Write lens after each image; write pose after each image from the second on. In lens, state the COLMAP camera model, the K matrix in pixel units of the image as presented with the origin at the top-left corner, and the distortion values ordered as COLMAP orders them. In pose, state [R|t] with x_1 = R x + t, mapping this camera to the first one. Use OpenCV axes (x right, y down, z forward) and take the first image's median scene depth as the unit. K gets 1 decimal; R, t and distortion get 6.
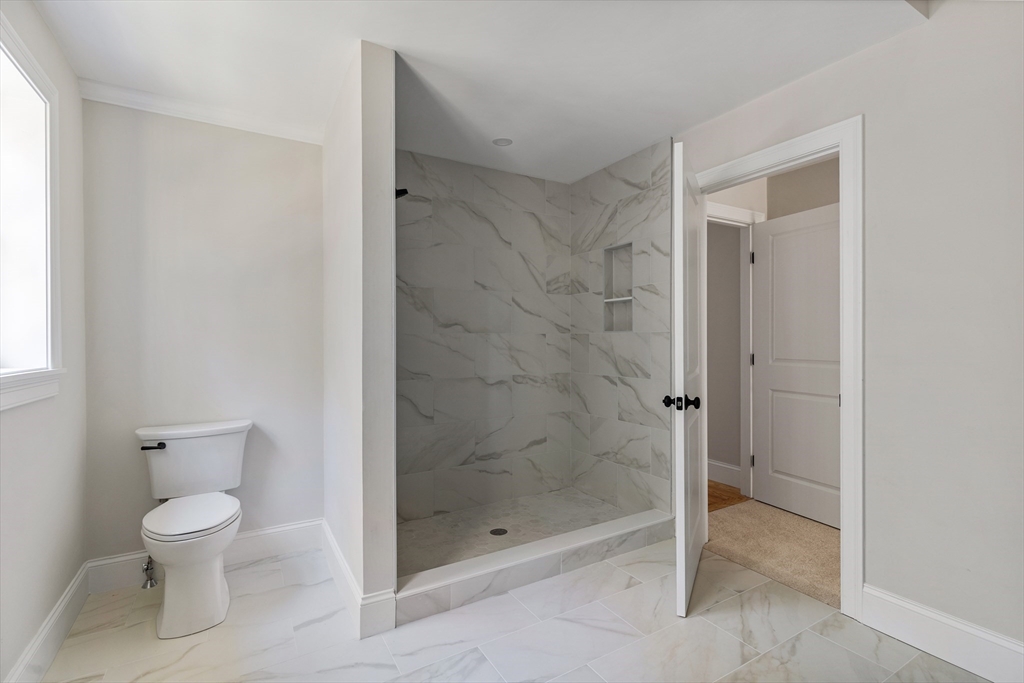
lens RADIAL K [[468.1, 0, 514.6], [0, 468.1, 342.3], [0, 0, 1]] dist [-0.000034, -0.000567]
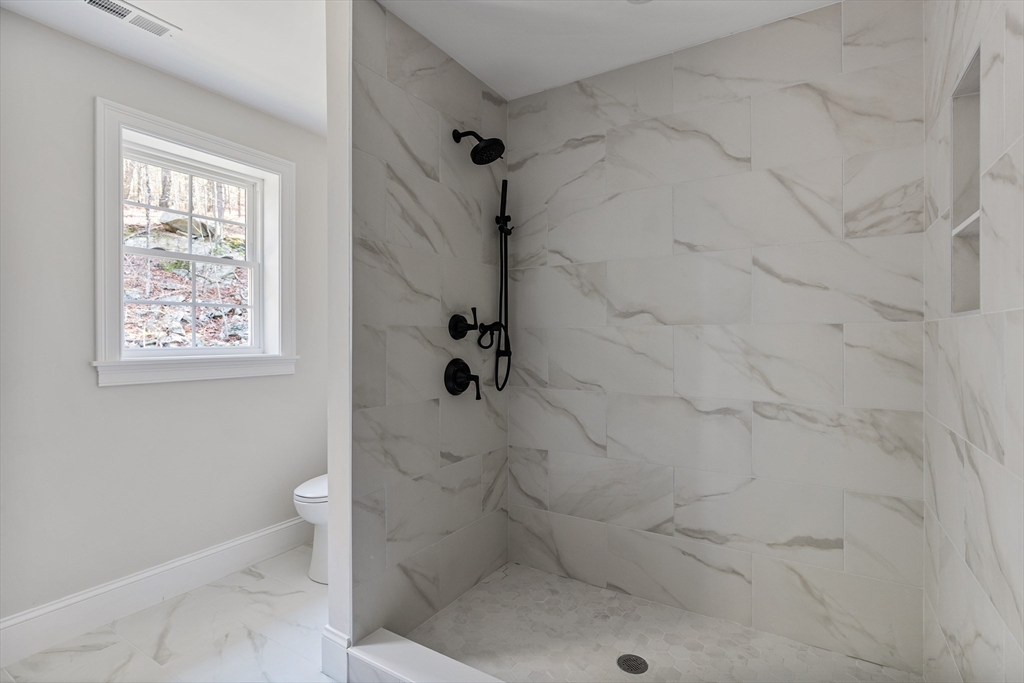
lens RADIAL K [[483.9, 0, 516.1], [0, 483.9, 337.7], [0, 0, 1]] dist [-0.004705, -0.001278]
pose [[0.466038, 0.006097, -0.884744, 0.364858], [-0.004105, 0.999980, 0.004729, -0.004985], [0.884755, 0.001428, 0.466054, 0.499666]]
